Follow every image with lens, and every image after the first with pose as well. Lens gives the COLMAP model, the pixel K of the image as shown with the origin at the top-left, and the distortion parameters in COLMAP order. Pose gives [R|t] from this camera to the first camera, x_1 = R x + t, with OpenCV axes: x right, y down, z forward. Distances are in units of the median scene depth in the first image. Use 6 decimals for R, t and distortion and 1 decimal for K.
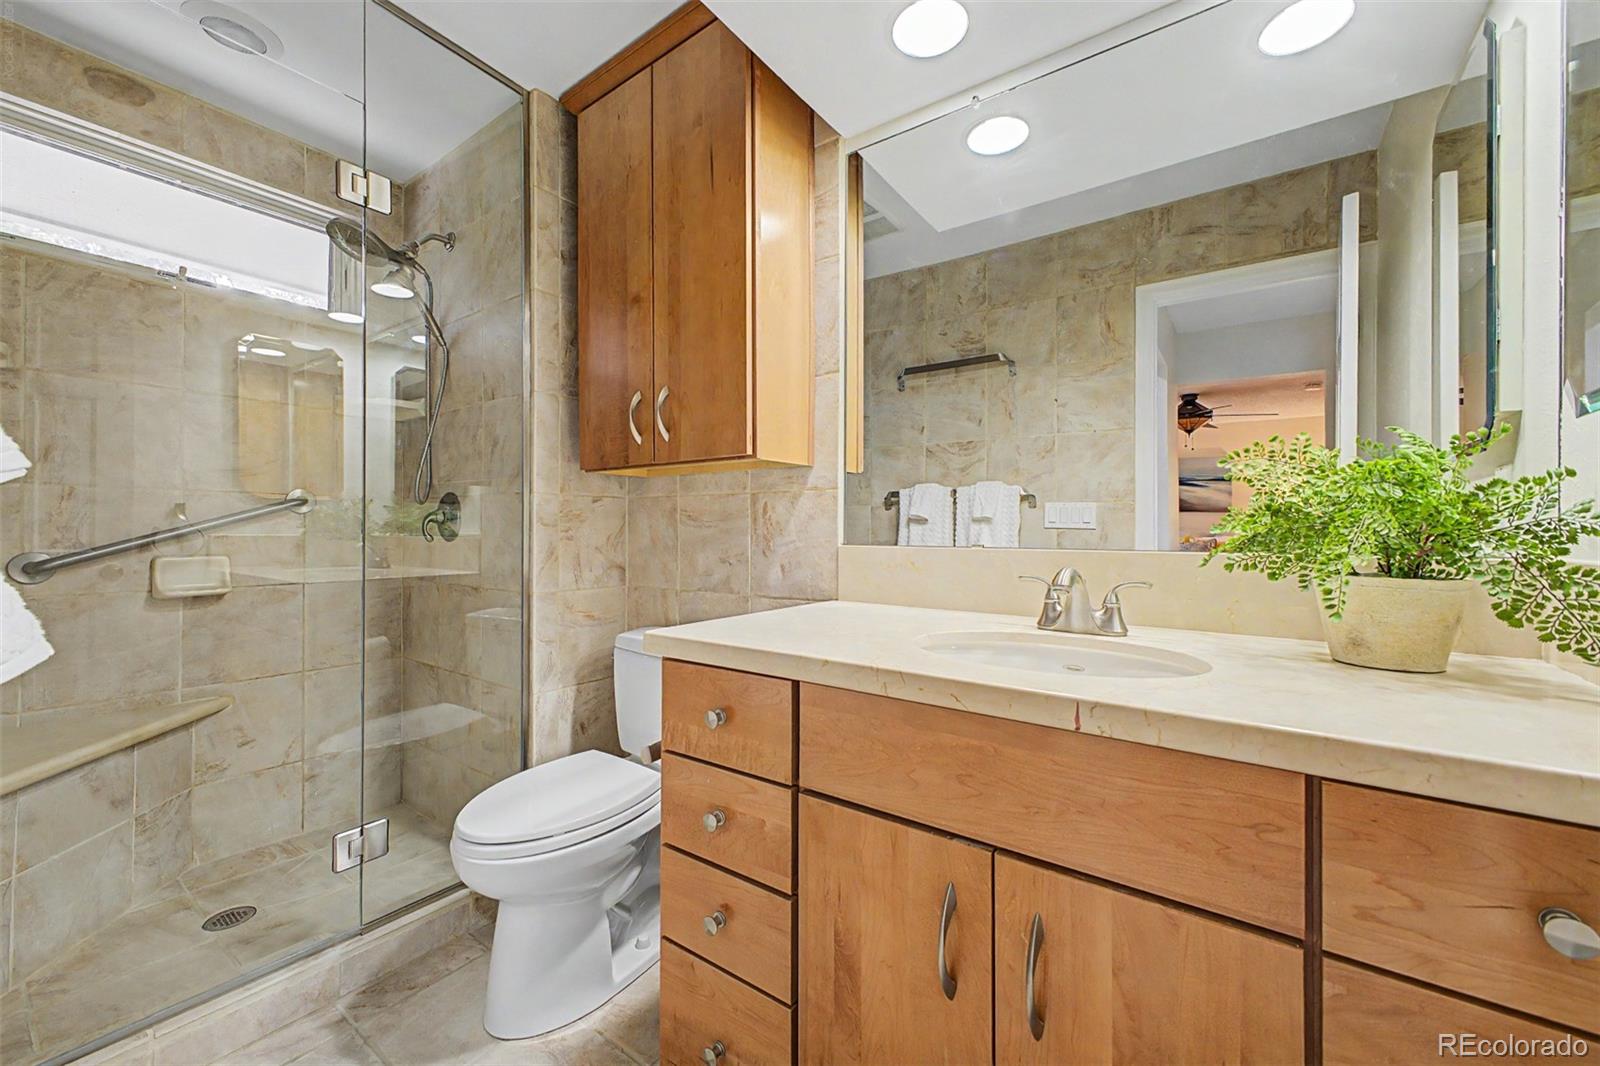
lens RADIAL K [[626.3, 0, 798.5], [0, 626.3, 528.6], [0, 0, 1]] dist [0.015733, -0.003648]
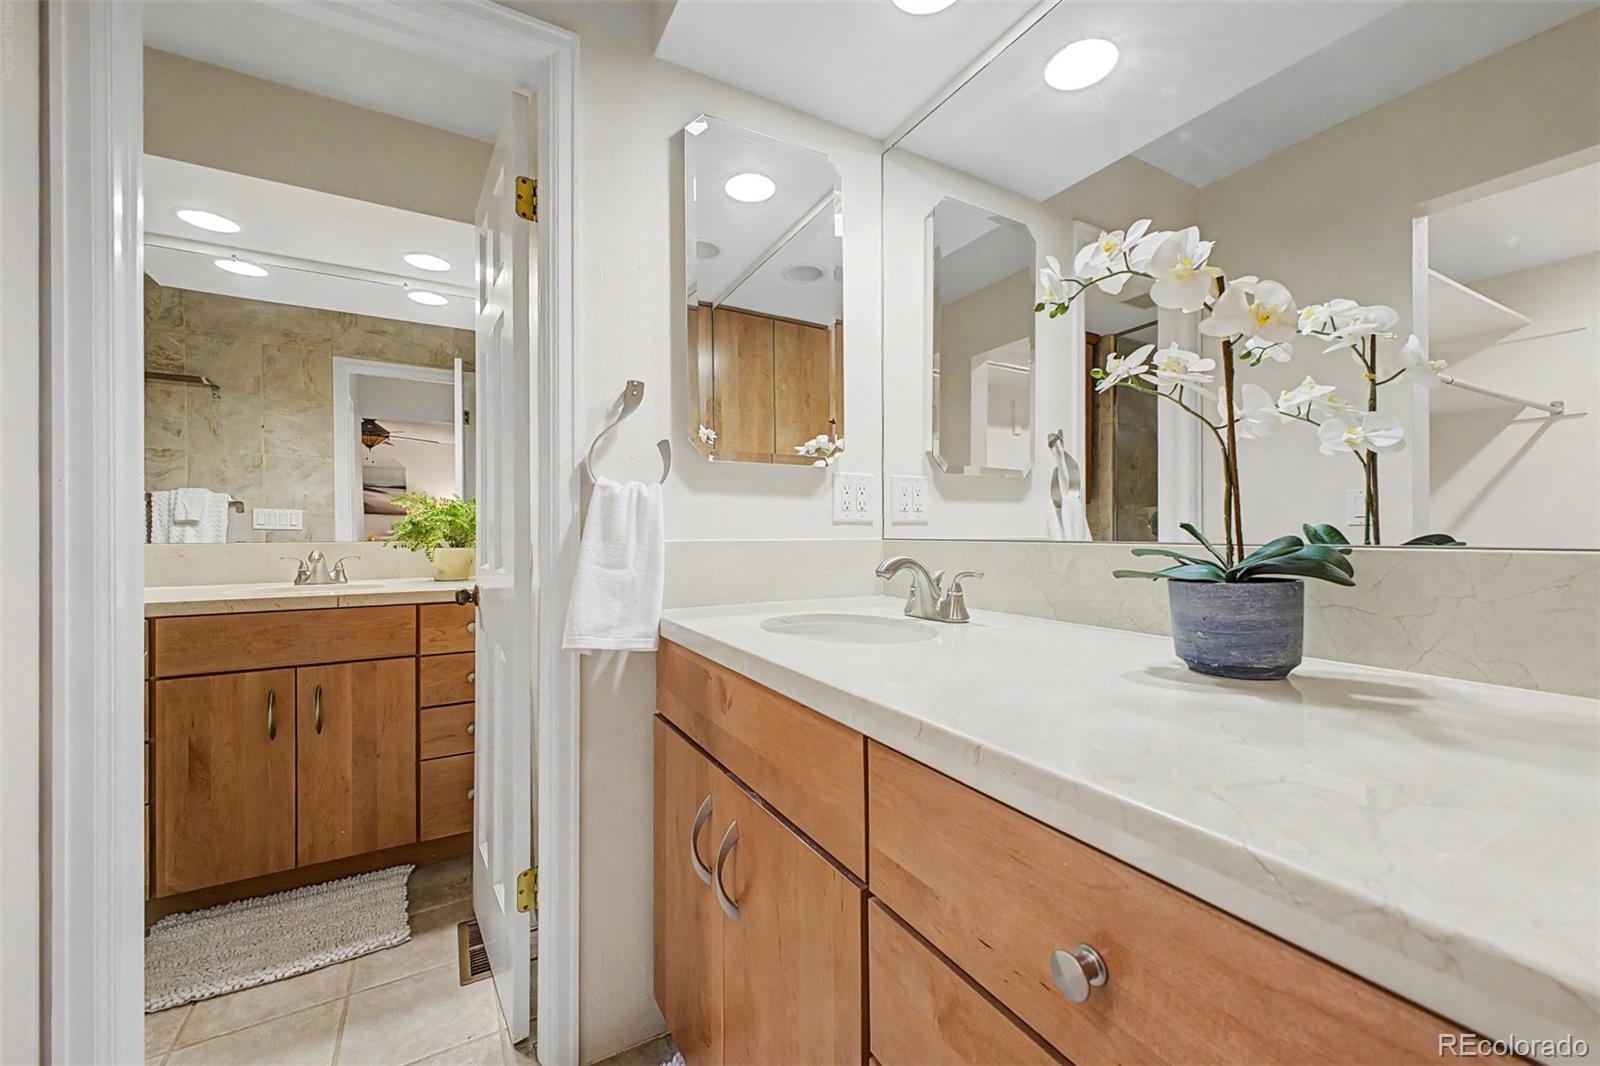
lens RADIAL K [[626.3, 0, 796.7], [0, 626.3, 534.7], [0, 0, 1]] dist [0.015733, -0.003648]
pose [[0.406830, -0.012342, 0.913420, -0.316171], [0.001690, 0.999917, 0.012757, -0.004470], [-0.913502, -0.003646, 0.406818, -0.489840]]
